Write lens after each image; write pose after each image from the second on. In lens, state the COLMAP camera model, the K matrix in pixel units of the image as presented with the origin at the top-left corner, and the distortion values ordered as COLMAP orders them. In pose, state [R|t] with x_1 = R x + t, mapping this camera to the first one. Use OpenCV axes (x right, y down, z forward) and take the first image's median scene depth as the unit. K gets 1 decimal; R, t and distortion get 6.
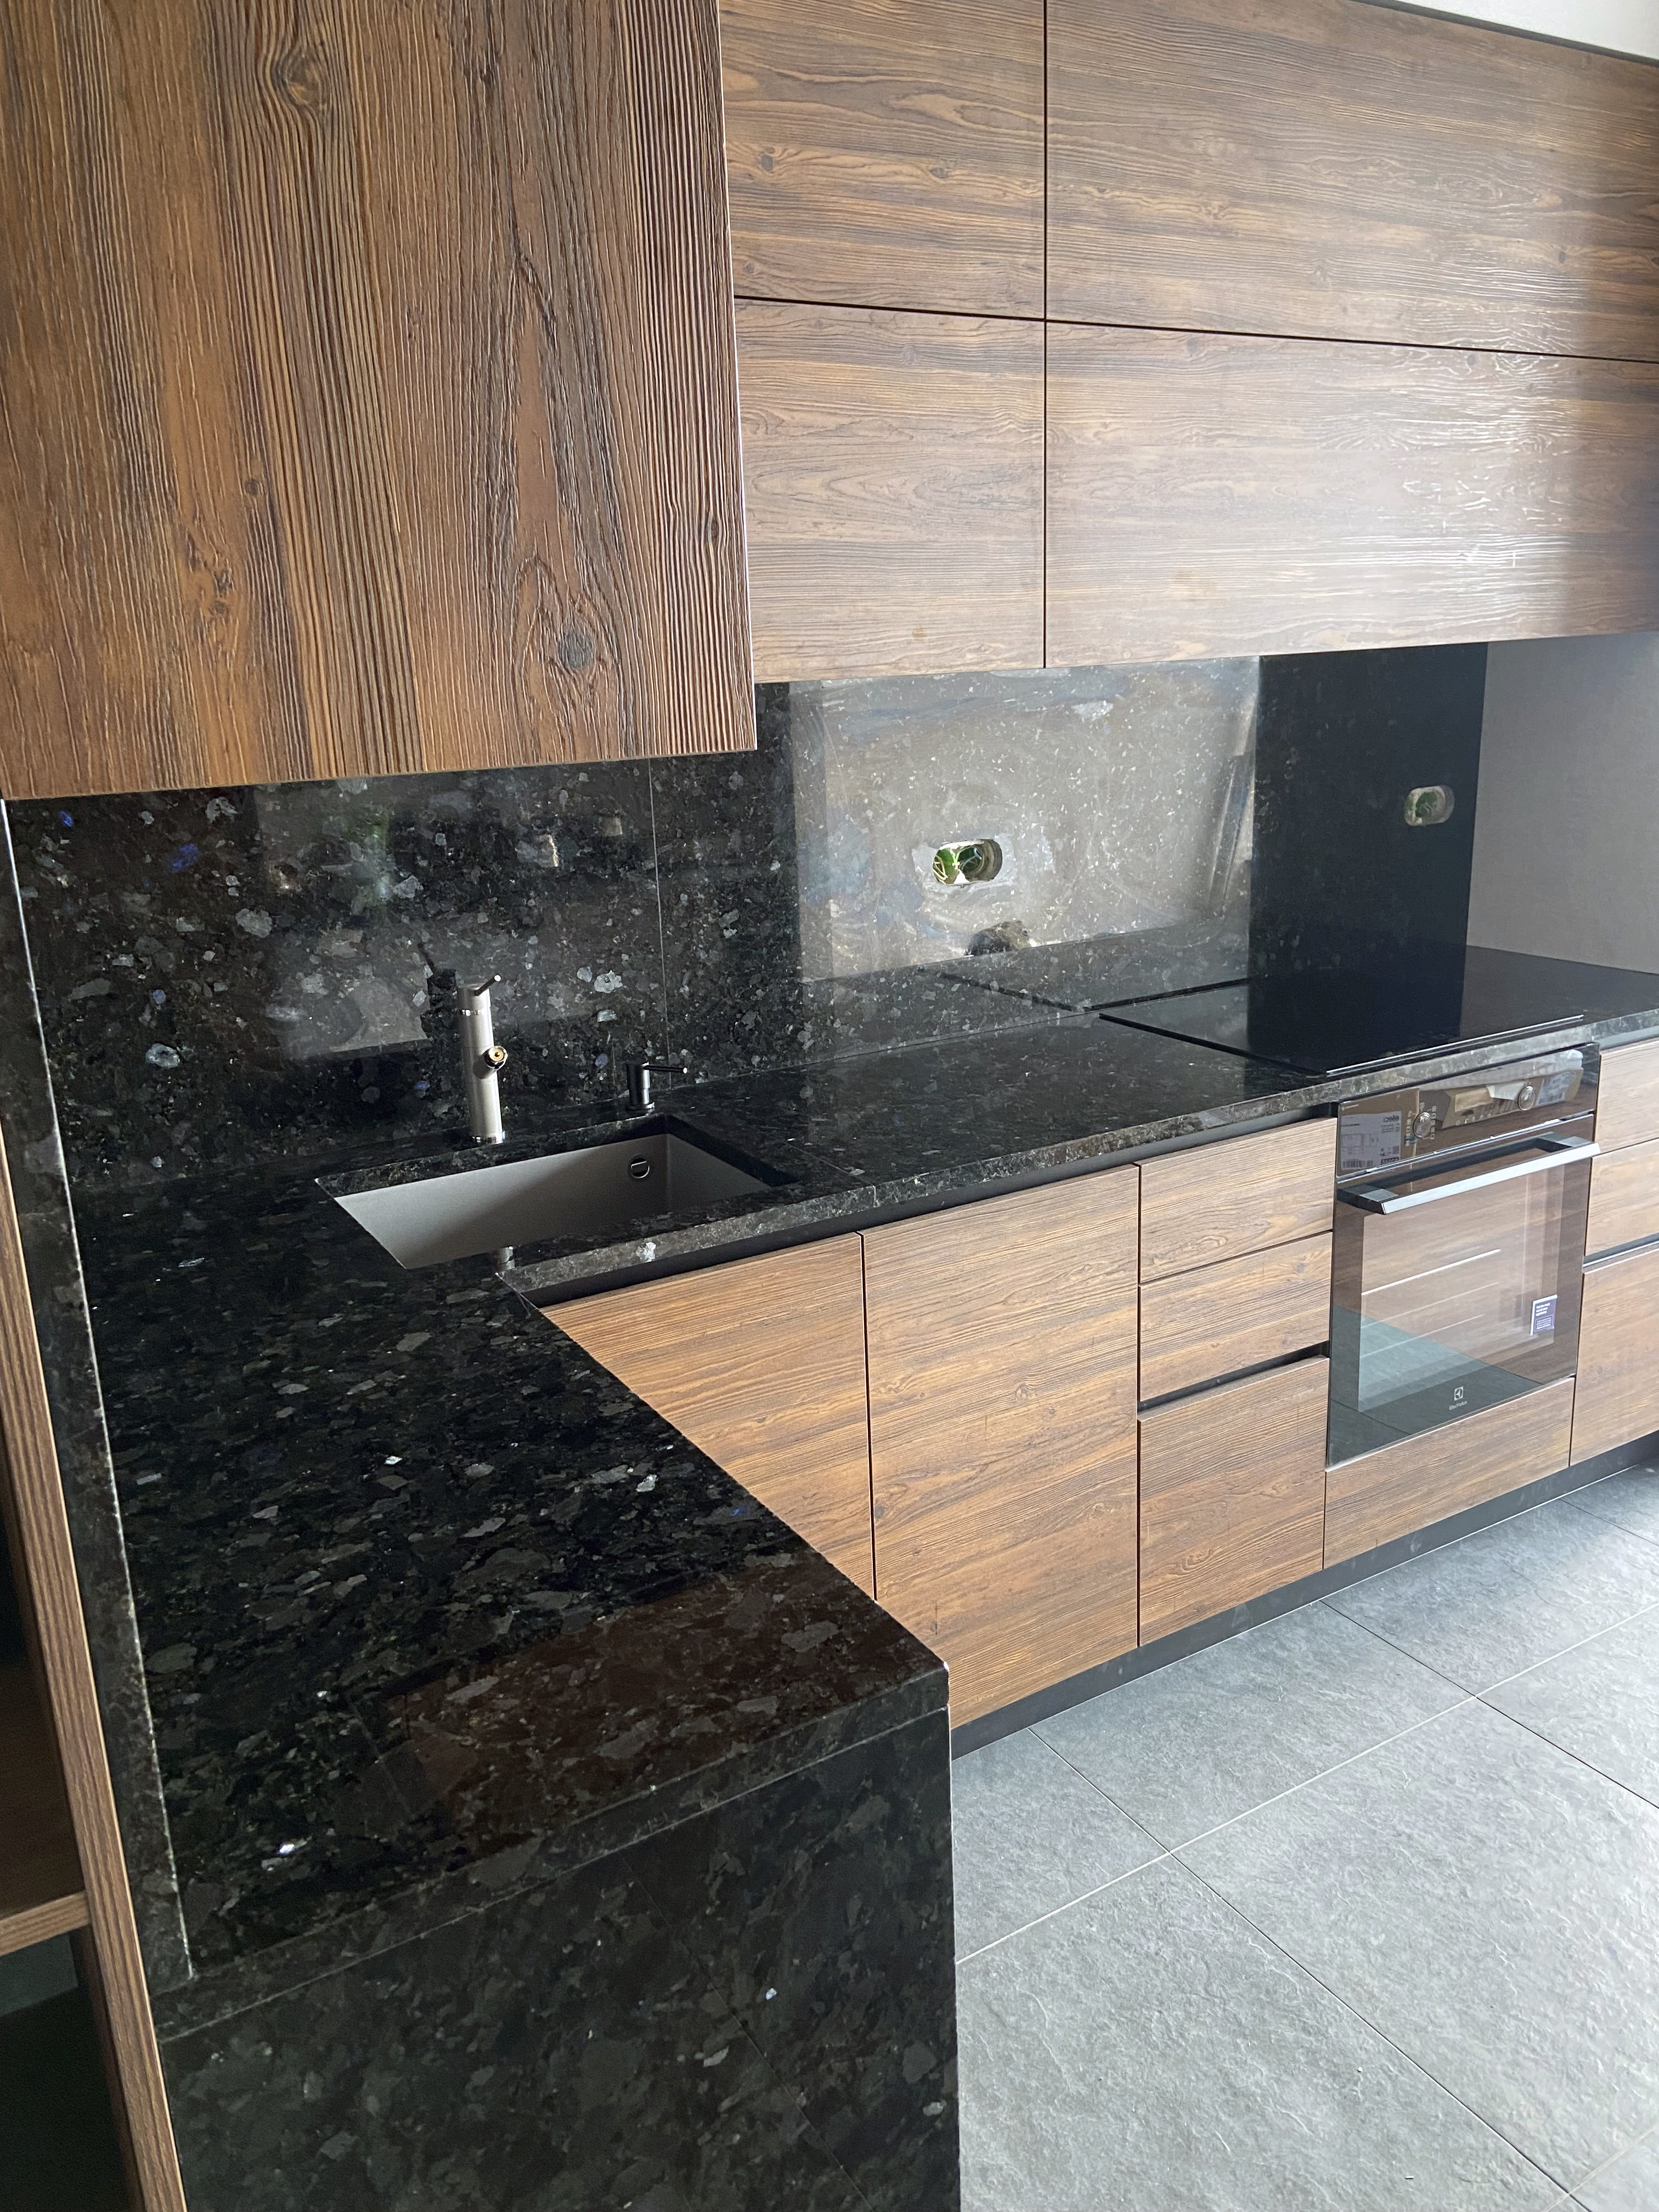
lens RADIAL K [[1677.9, 0, 842.2], [0, 1677.9, 1105.3], [0, 0, 1]] dist [0.123994, -0.156399]
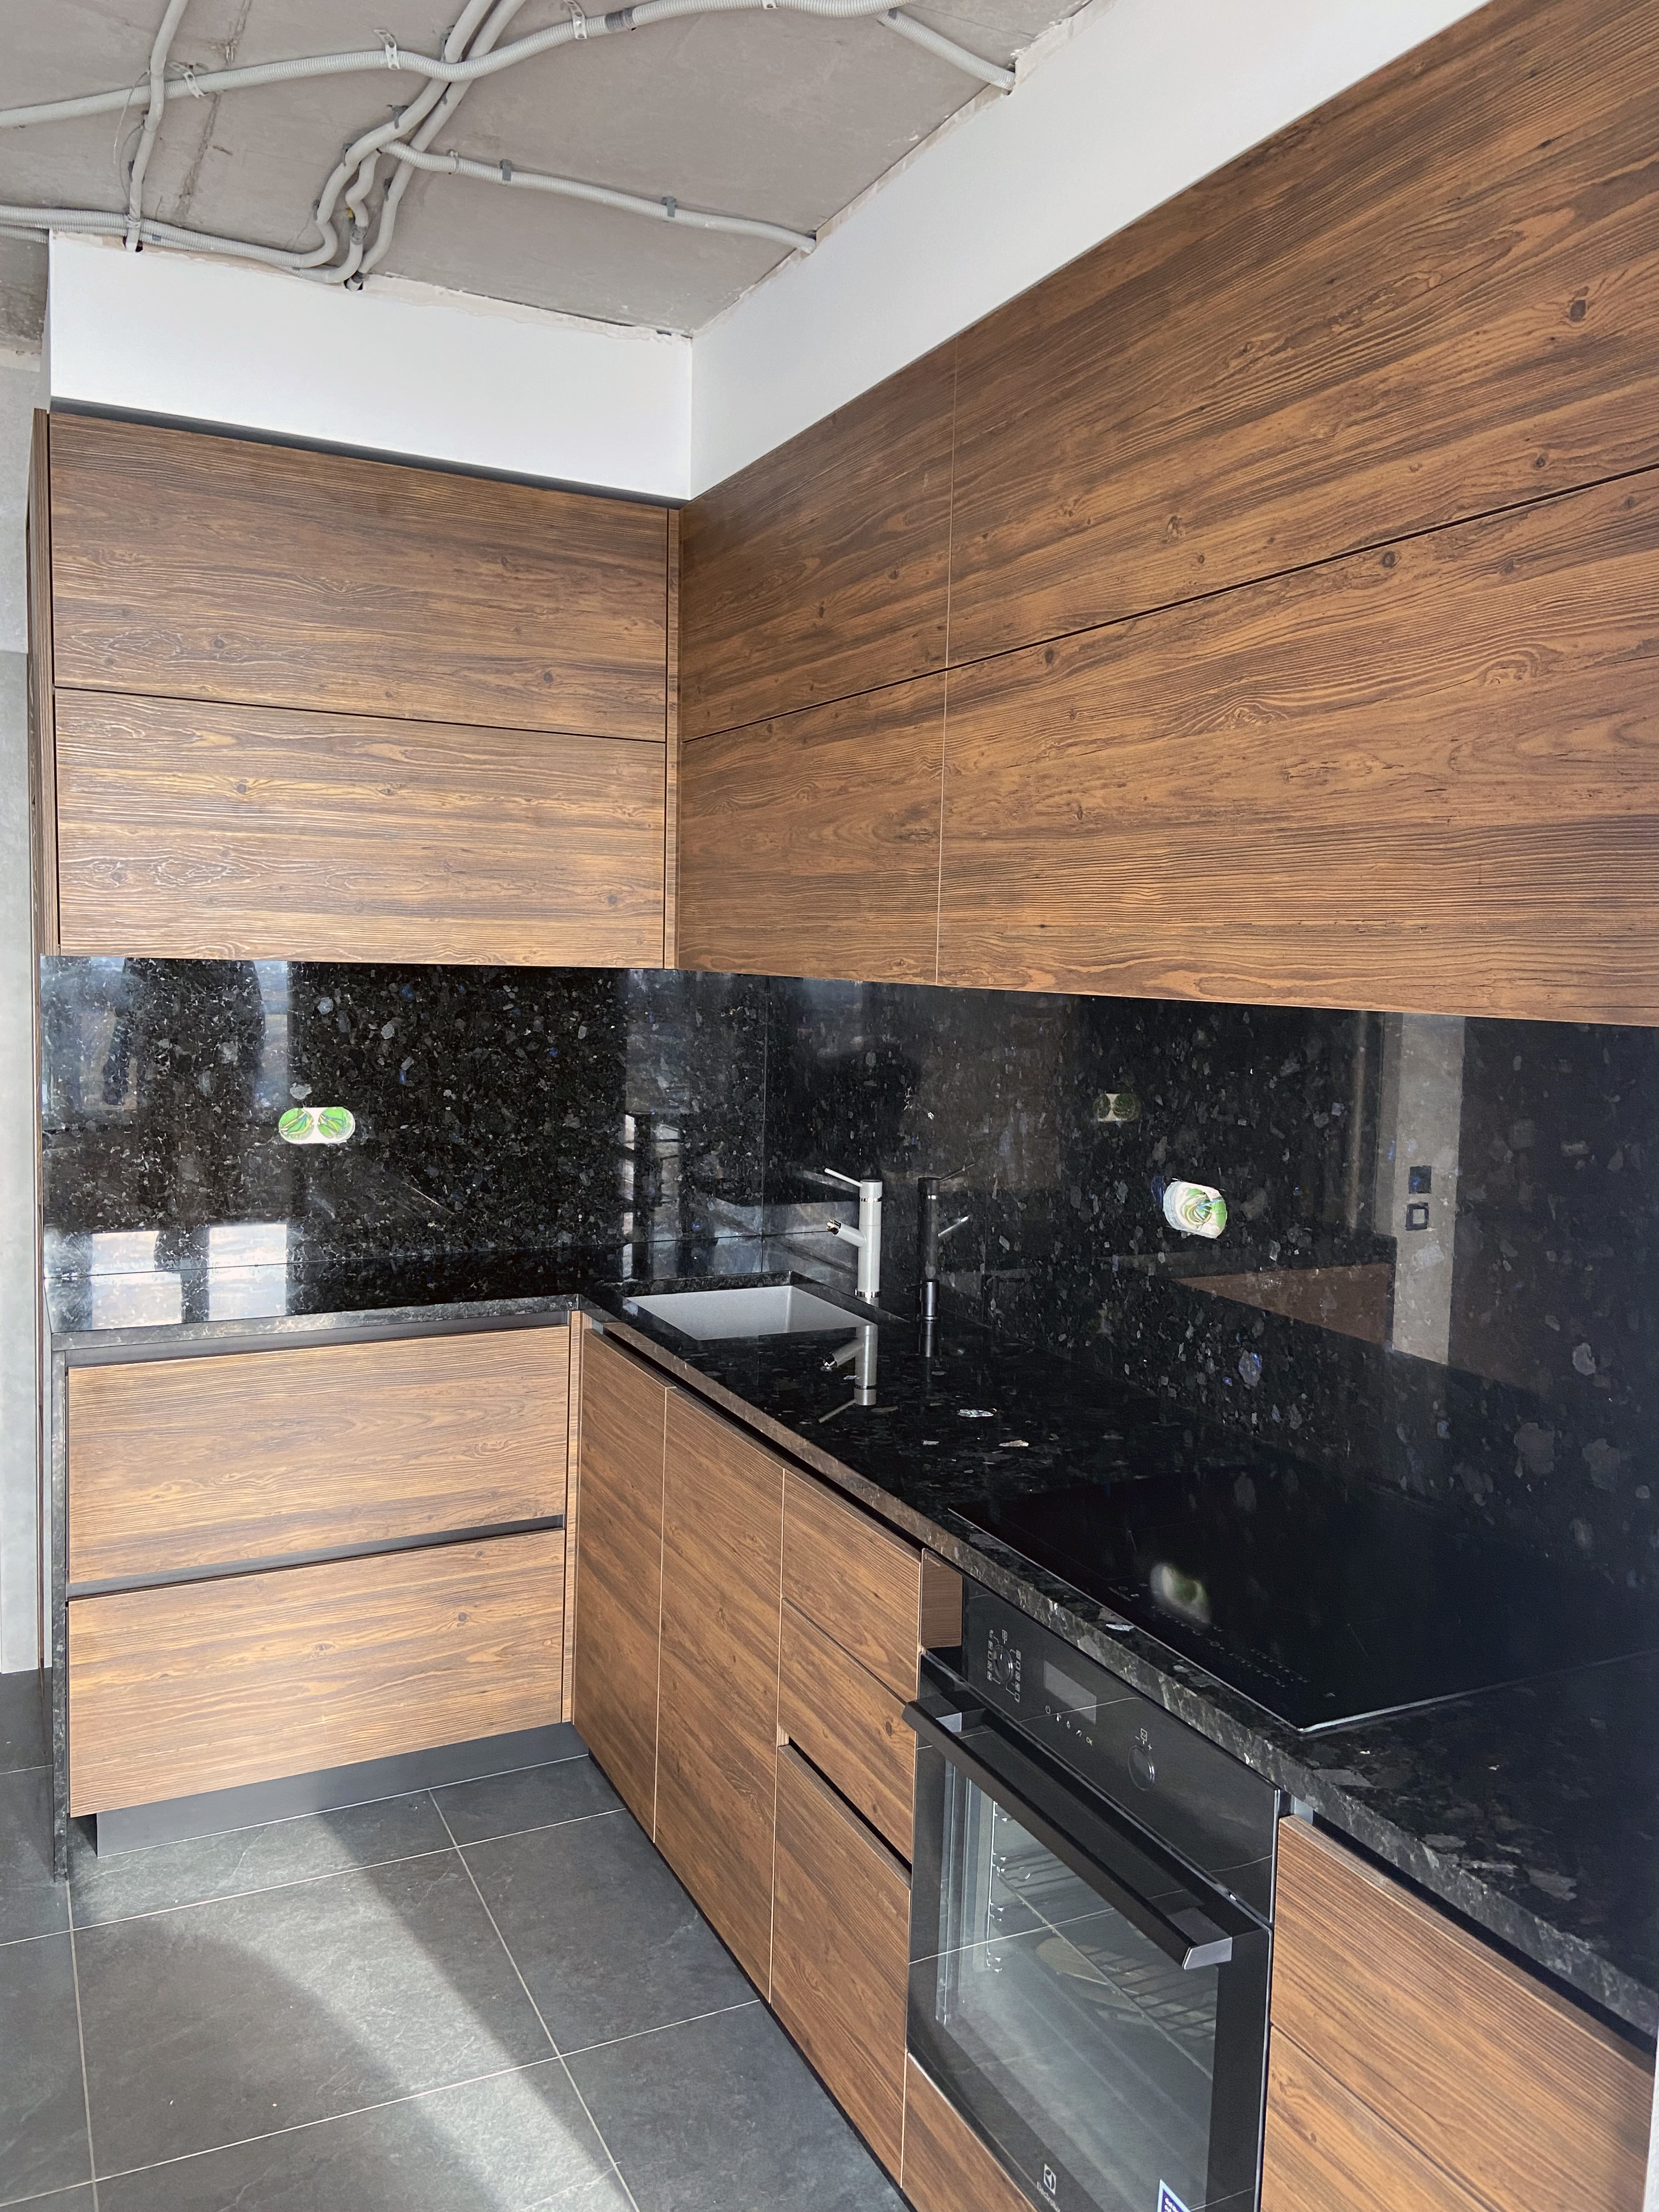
lens RADIAL K [[1677.9, 0, 842.2], [0, 1677.9, 1105.3], [0, 0, 1]] dist [0.123994, -0.156399]
pose [[-0.086318, 0.120689, -0.988930, 1.100481], [-0.291619, 0.946098, 0.140916, -0.308908], [0.952632, 0.300554, -0.046470, 0.991845]]
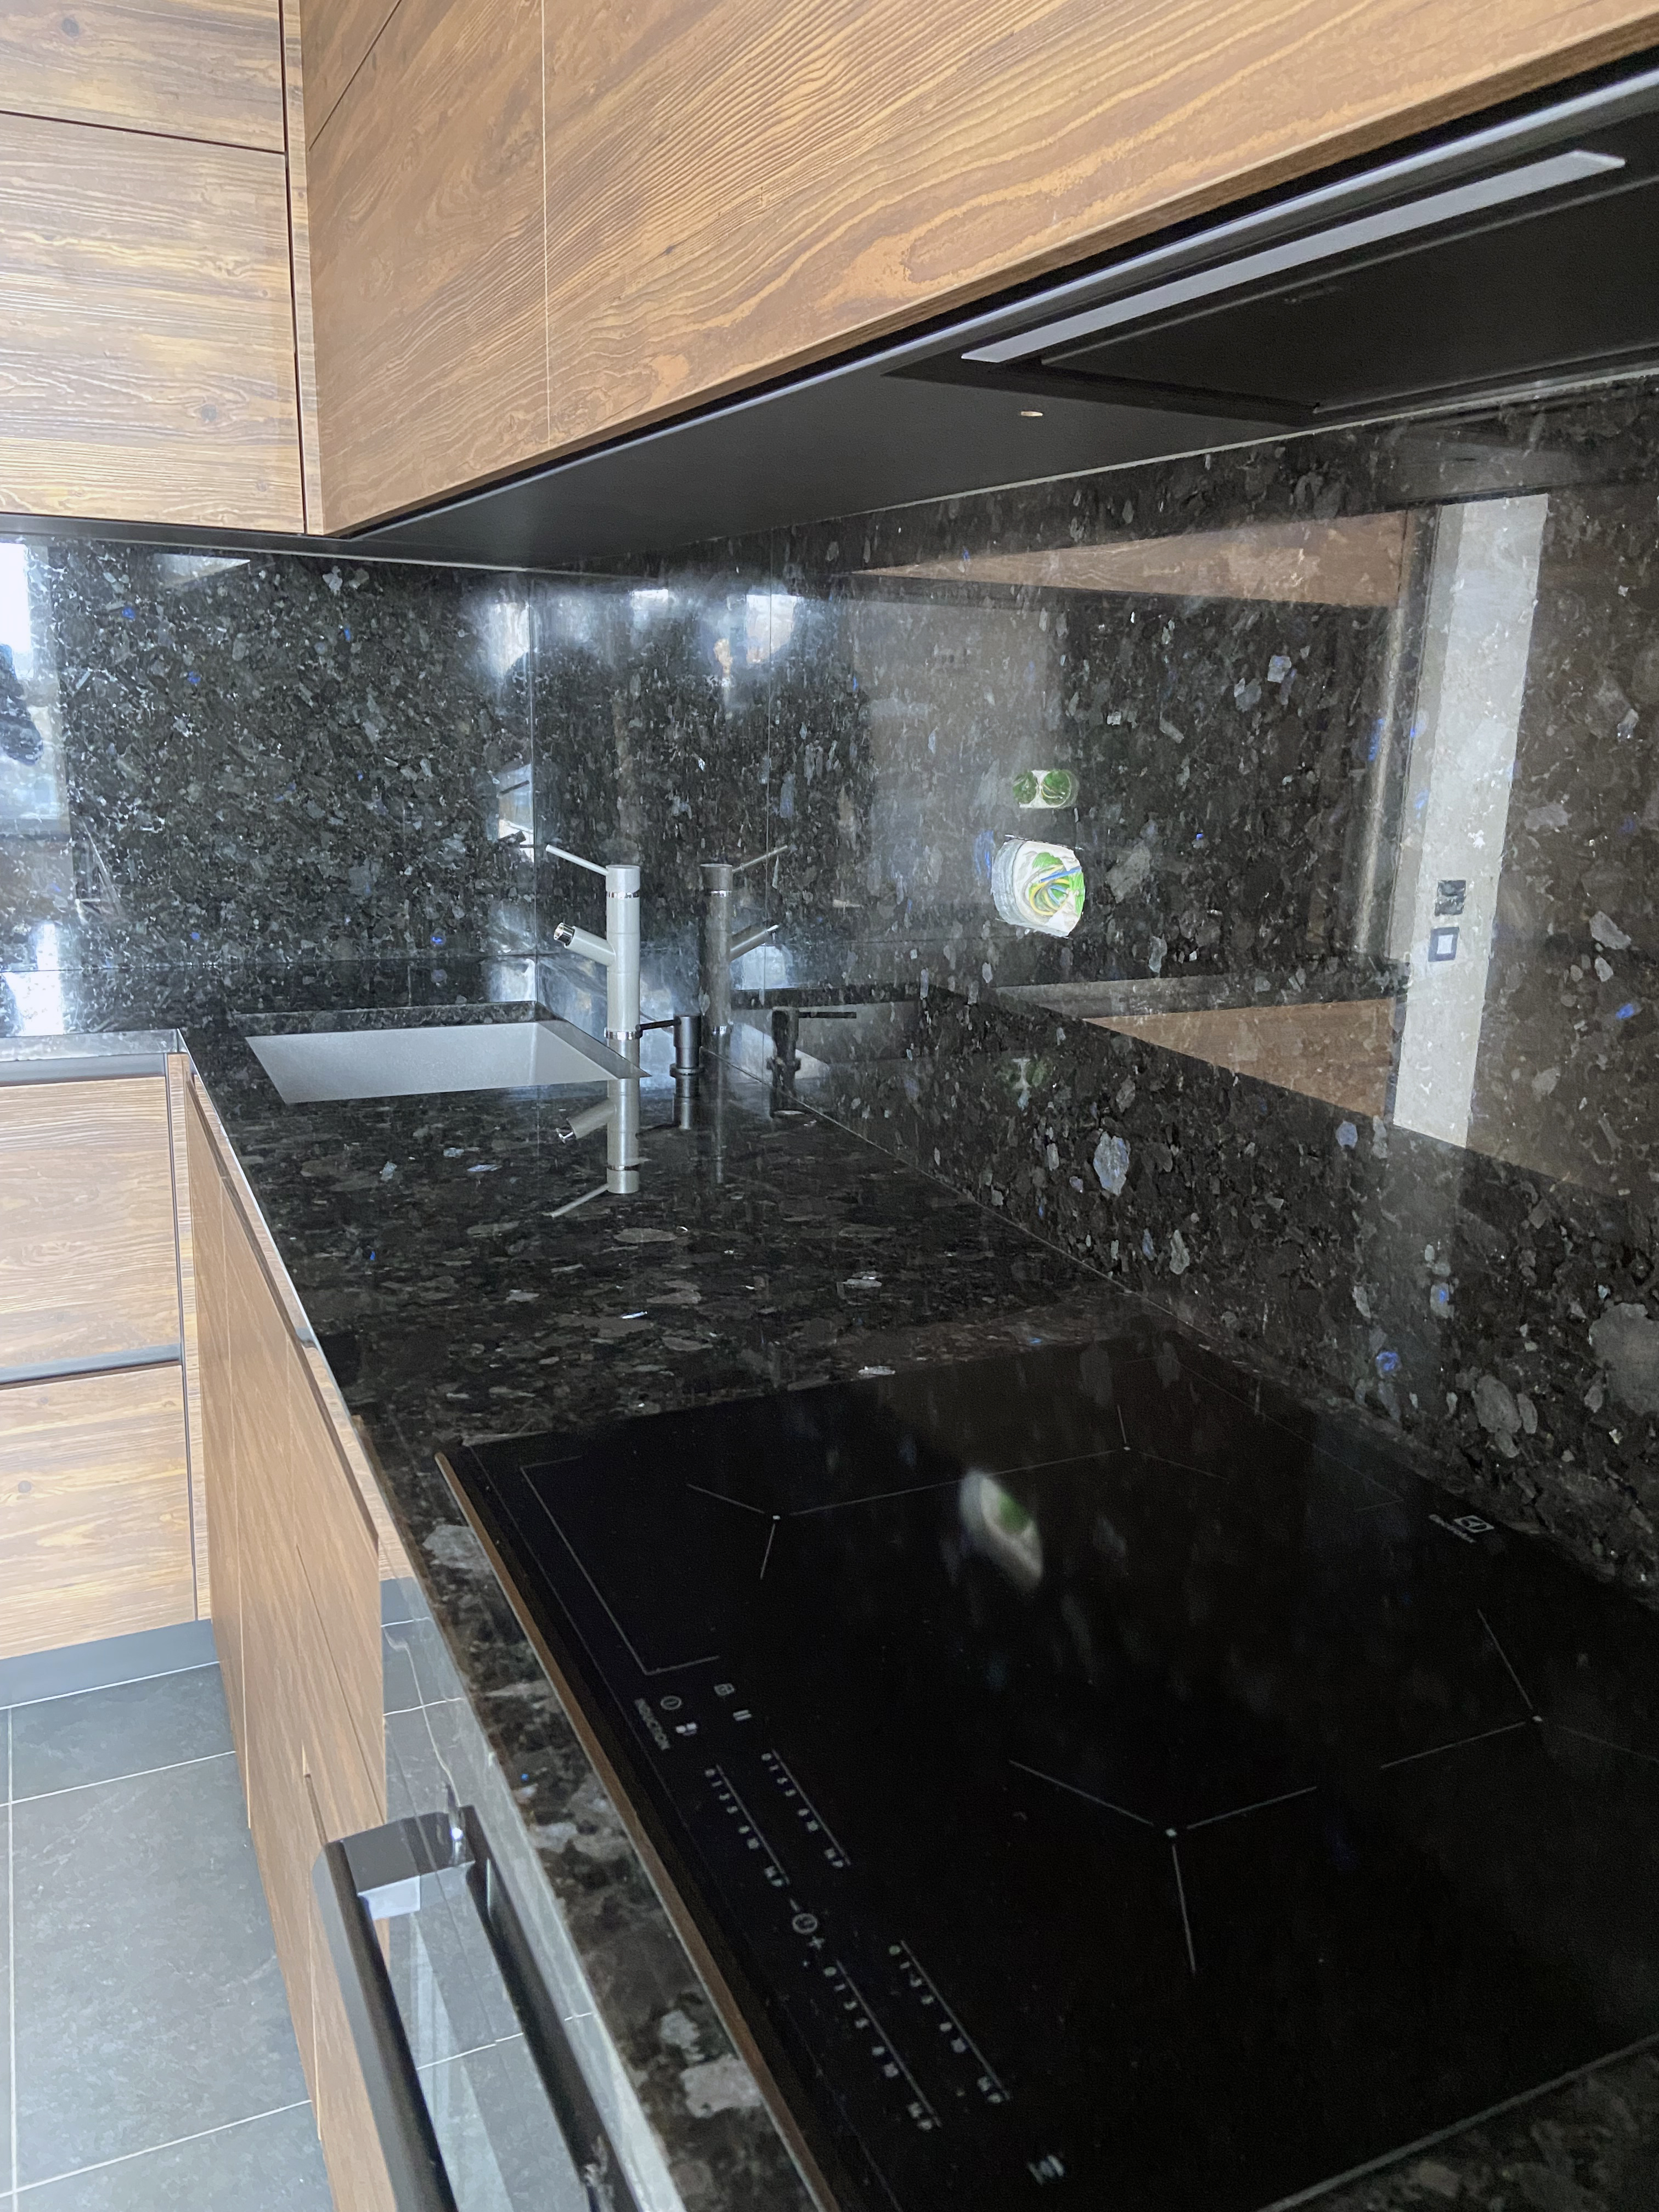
lens RADIAL K [[1677.9, 0, 842.2], [0, 1677.9, 1105.3], [0, 0, 1]] dist [0.123994, -0.156399]
pose [[-0.103649, 0.266947, -0.958121, 0.638806], [-0.295072, 0.911688, 0.285931, -0.241608], [0.949836, 0.312351, -0.015727, 1.143629]]
